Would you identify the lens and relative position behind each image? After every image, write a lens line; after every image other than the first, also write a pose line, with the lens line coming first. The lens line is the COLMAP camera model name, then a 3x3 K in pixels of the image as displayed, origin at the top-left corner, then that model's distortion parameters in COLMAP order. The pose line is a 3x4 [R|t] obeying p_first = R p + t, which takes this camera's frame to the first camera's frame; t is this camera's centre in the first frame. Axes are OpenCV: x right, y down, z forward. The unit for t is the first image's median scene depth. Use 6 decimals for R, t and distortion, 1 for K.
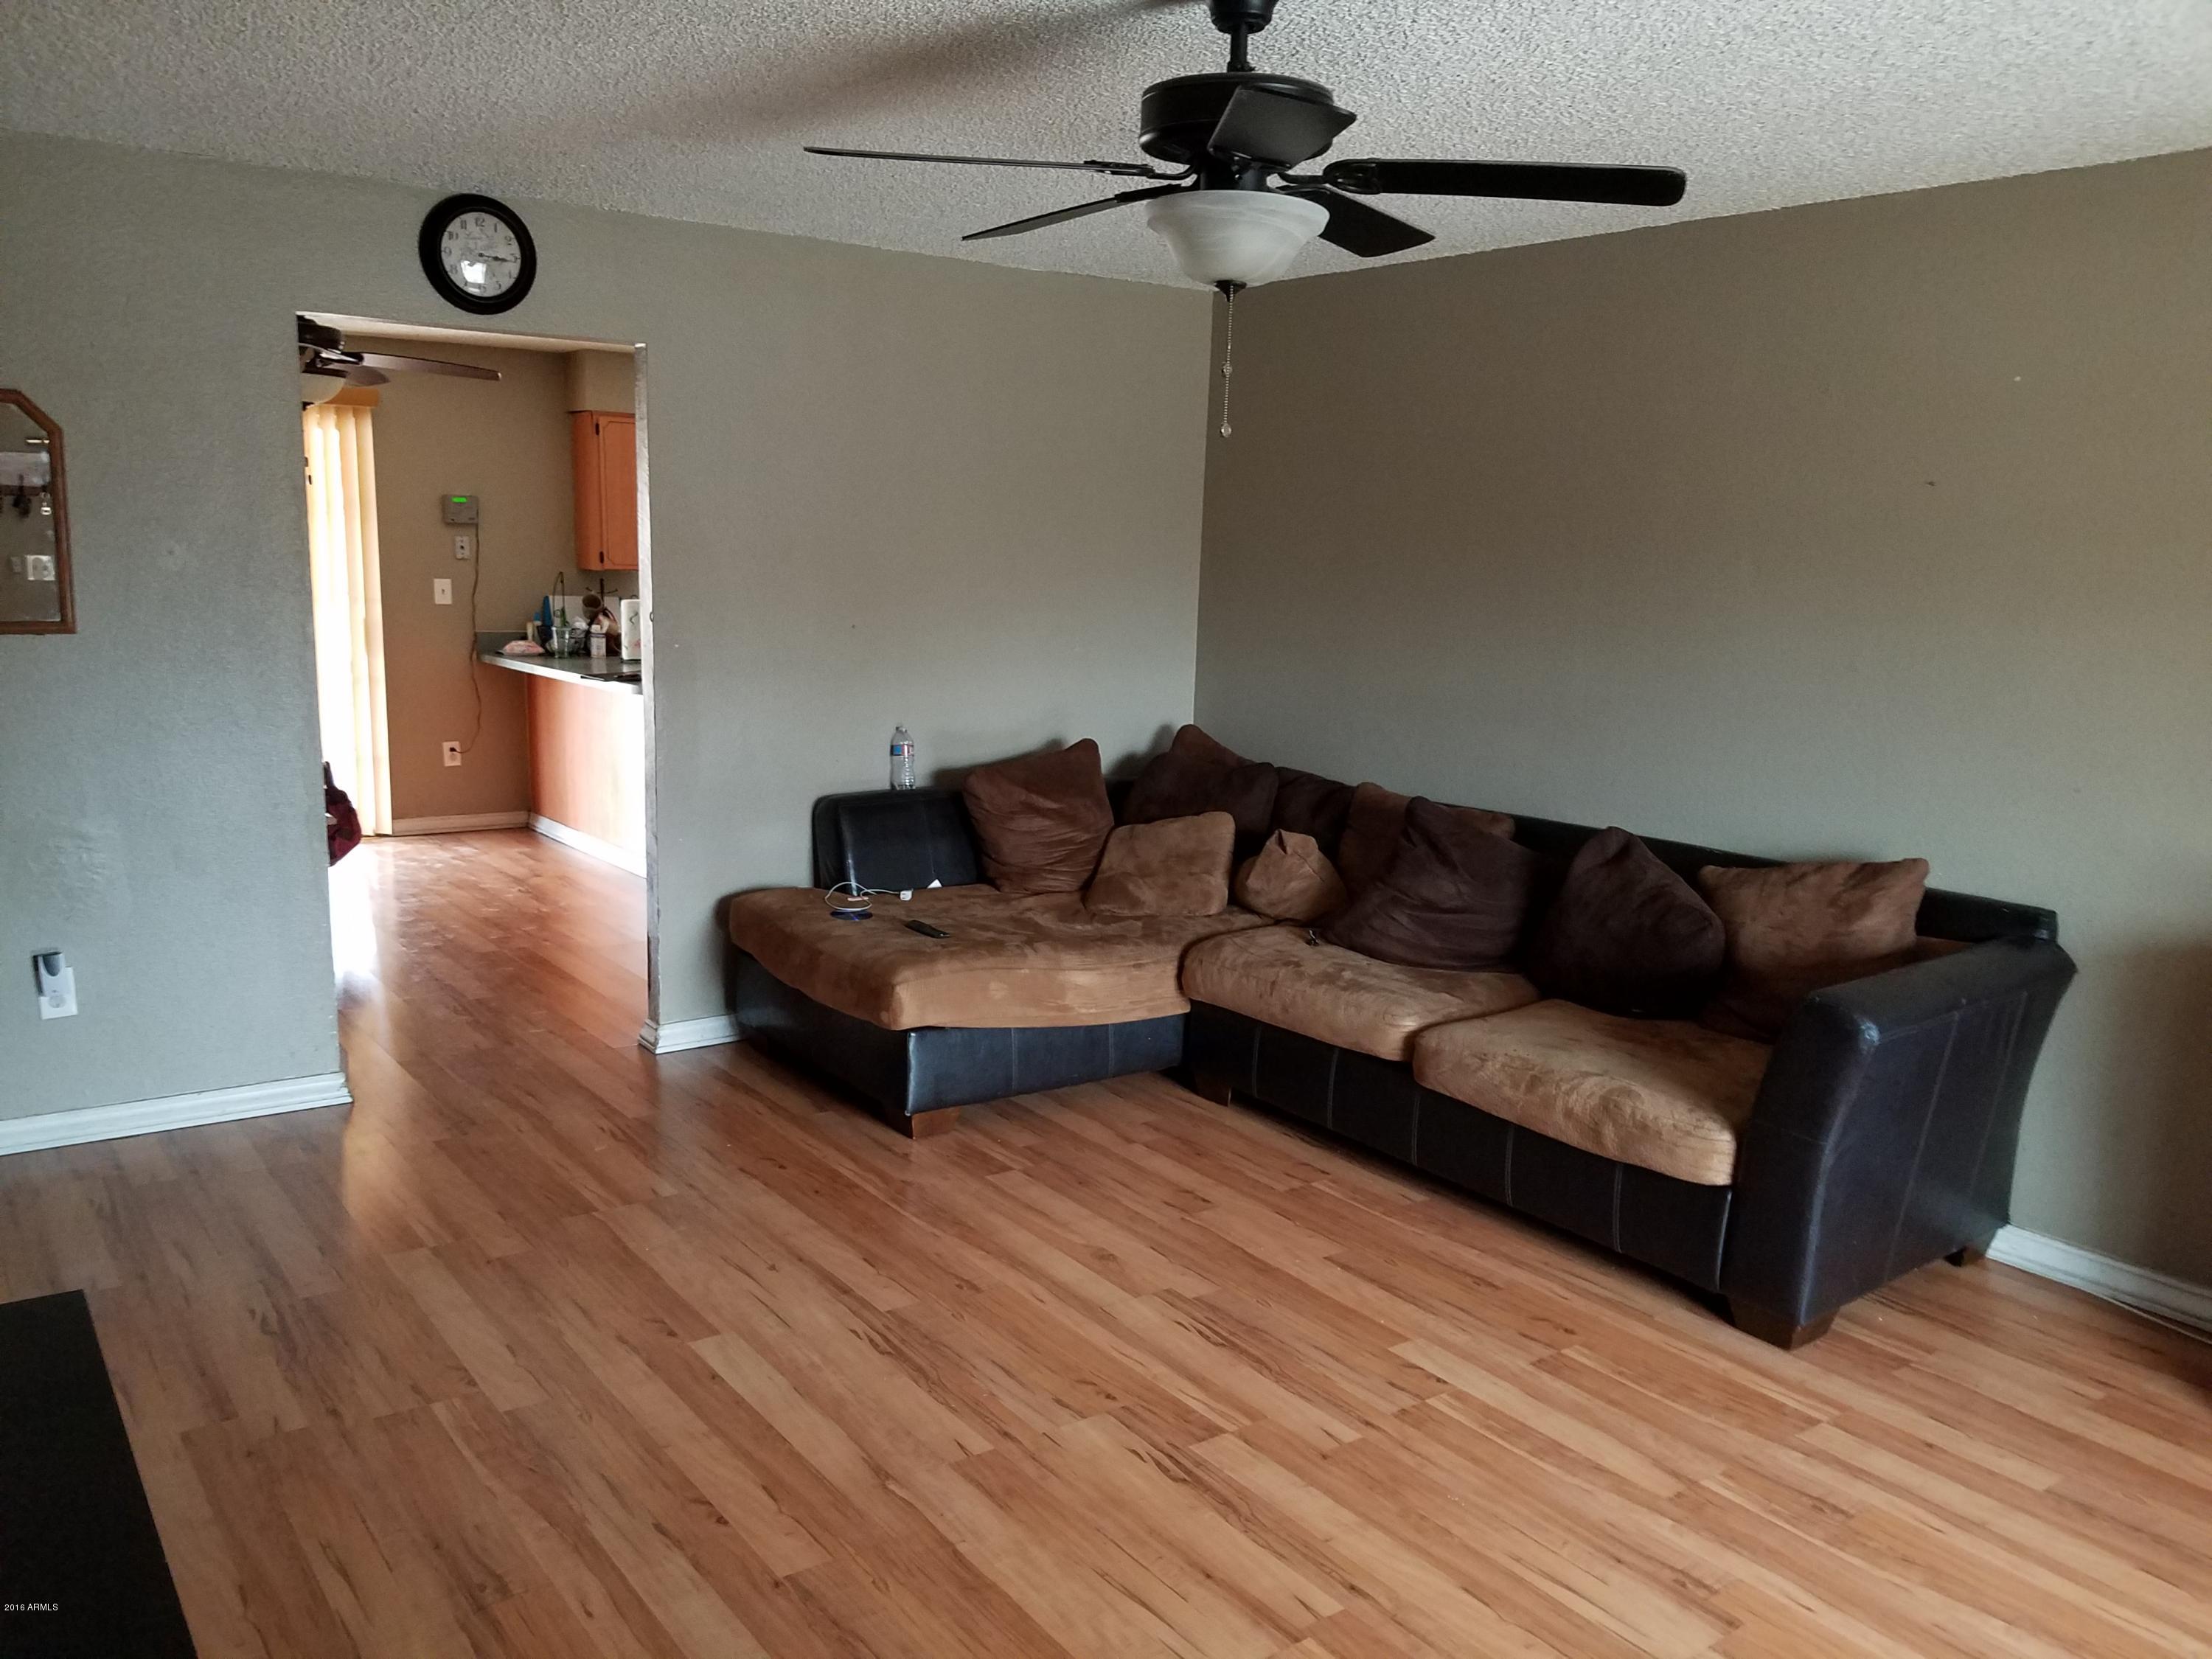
lens RADIAL K [[1755.3, 0, 1025.0], [0, 1755.3, 891.0], [0, 0, 1]] dist [0.094637, -0.193233]
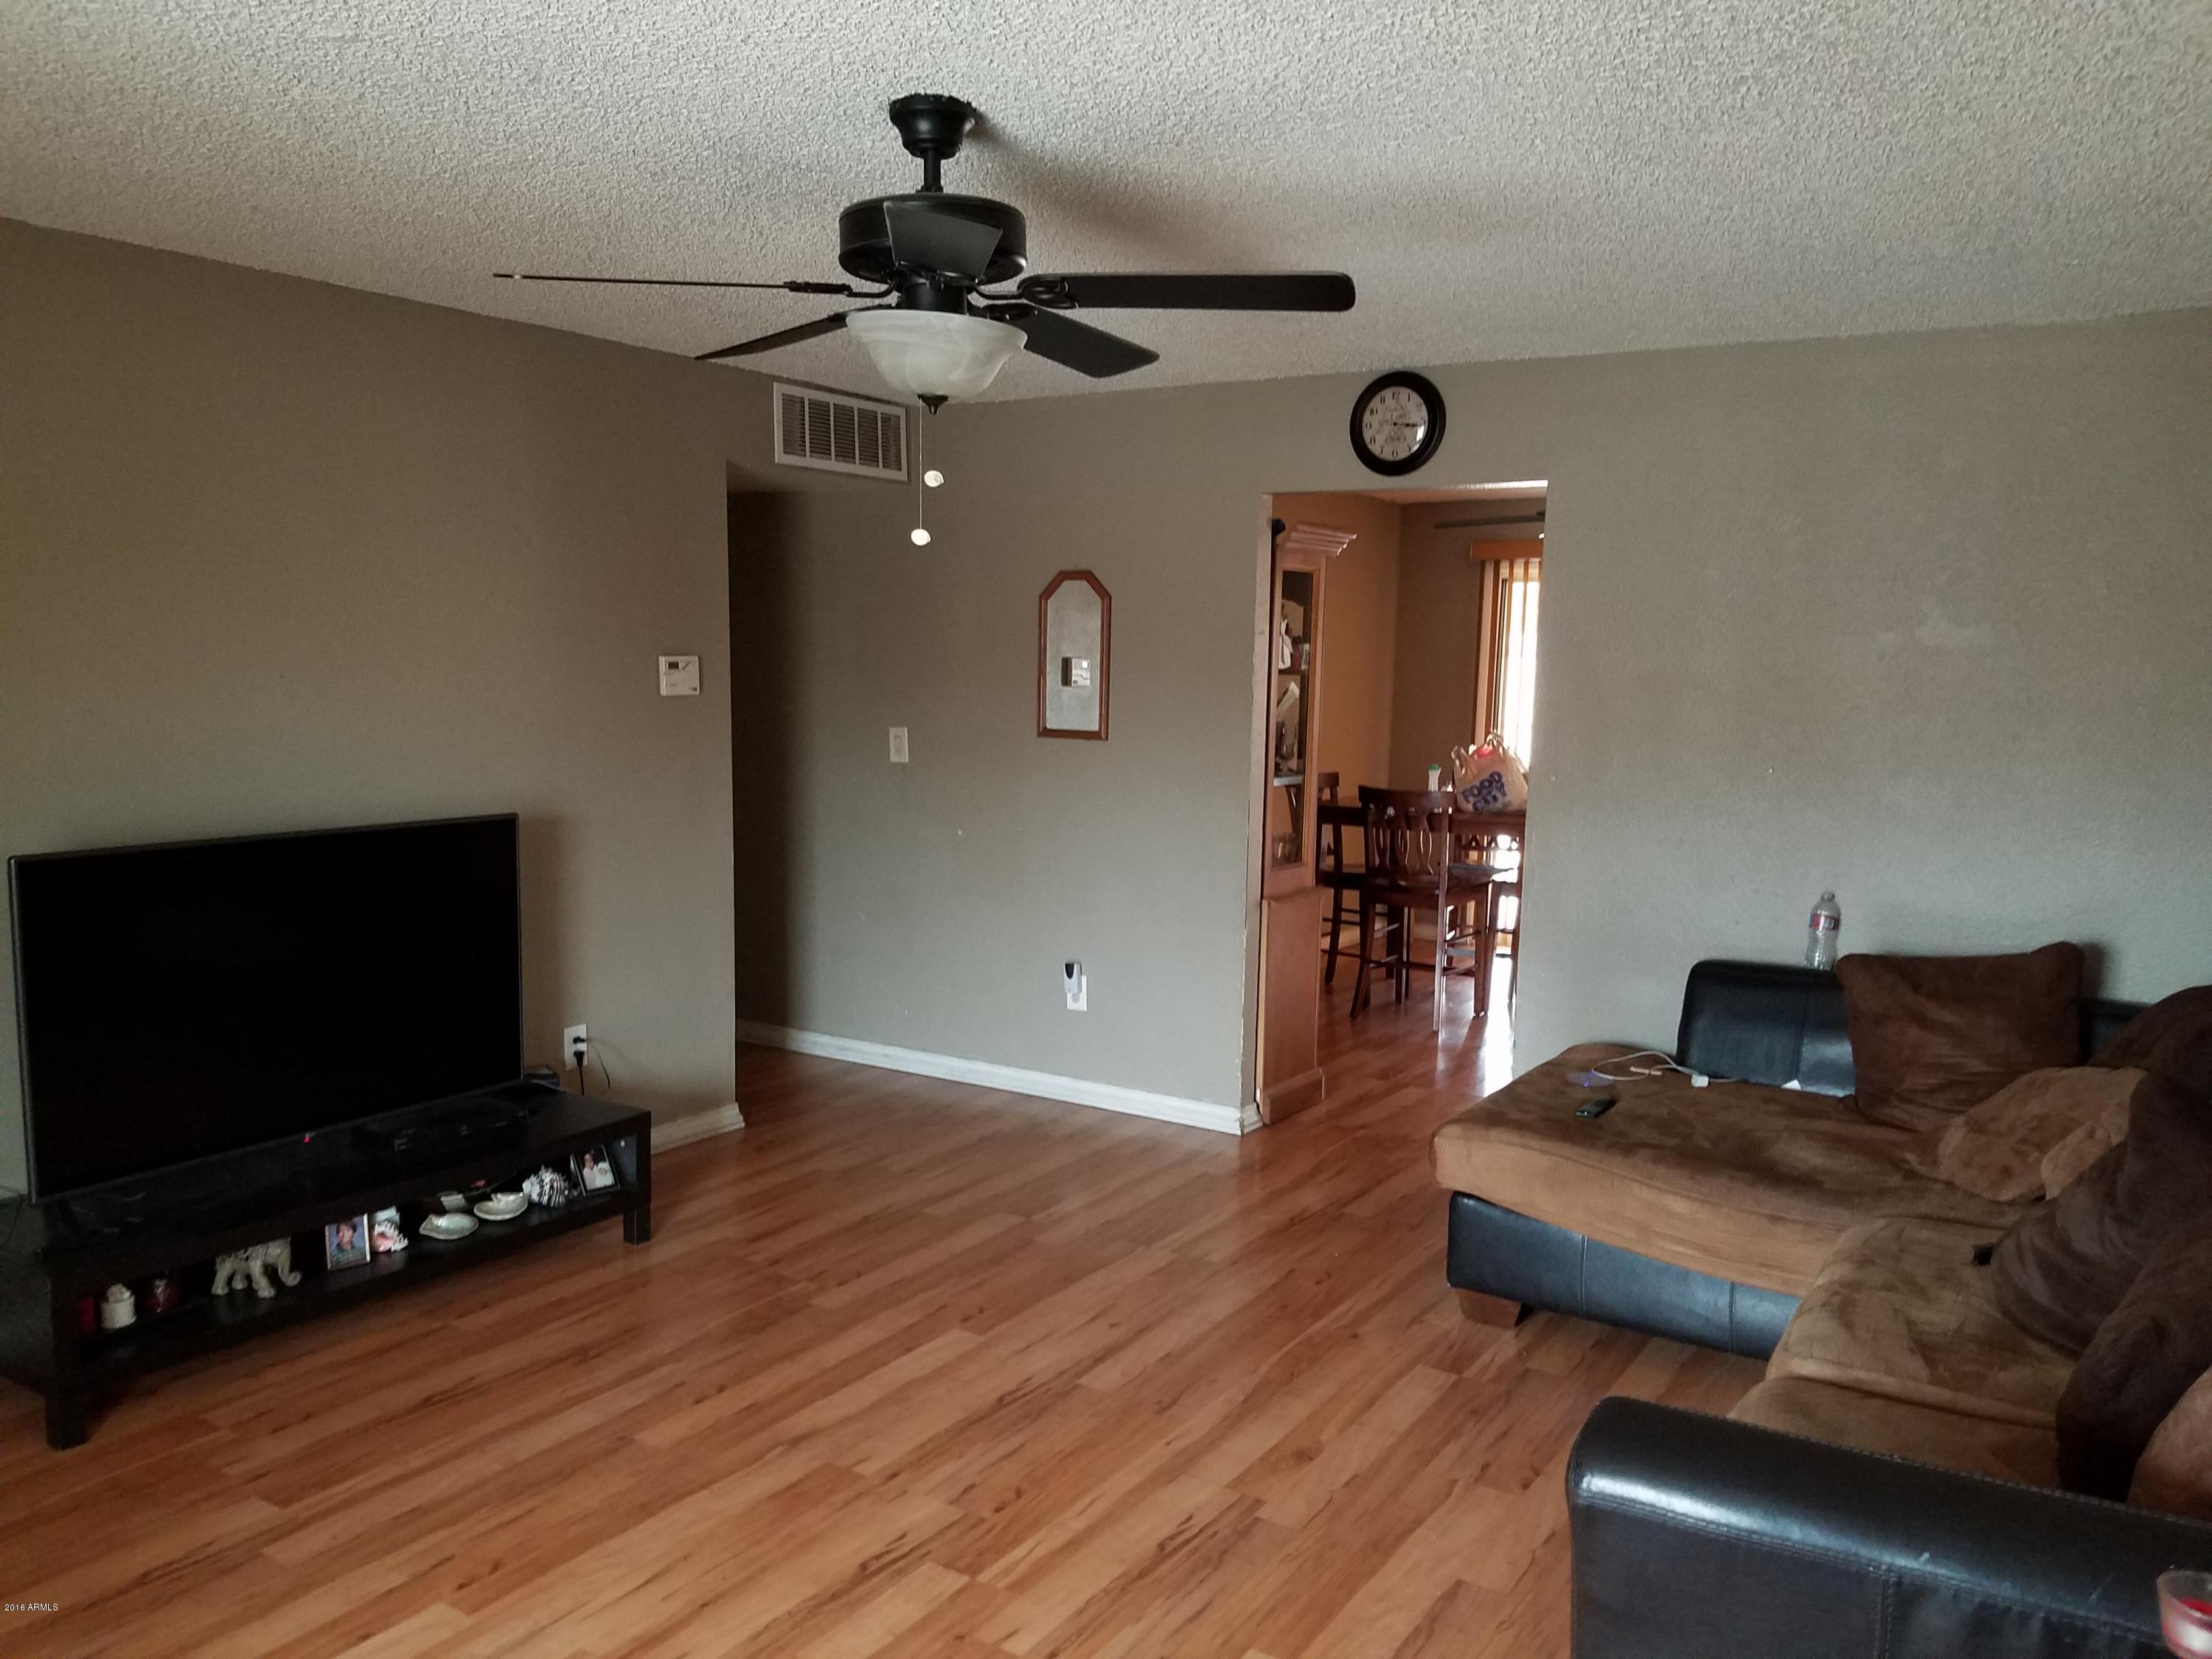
lens RADIAL K [[1704.8, 0, 1063.8], [0, 1704.8, 876.5], [0, 0, 1]] dist [0.093068, -0.170136]
pose [[0.378833, 0.104705, -0.919523, 0.846326], [-0.195961, 0.980126, 0.030872, -0.089121], [0.904480, 0.168495, 0.391822, 0.558817]]
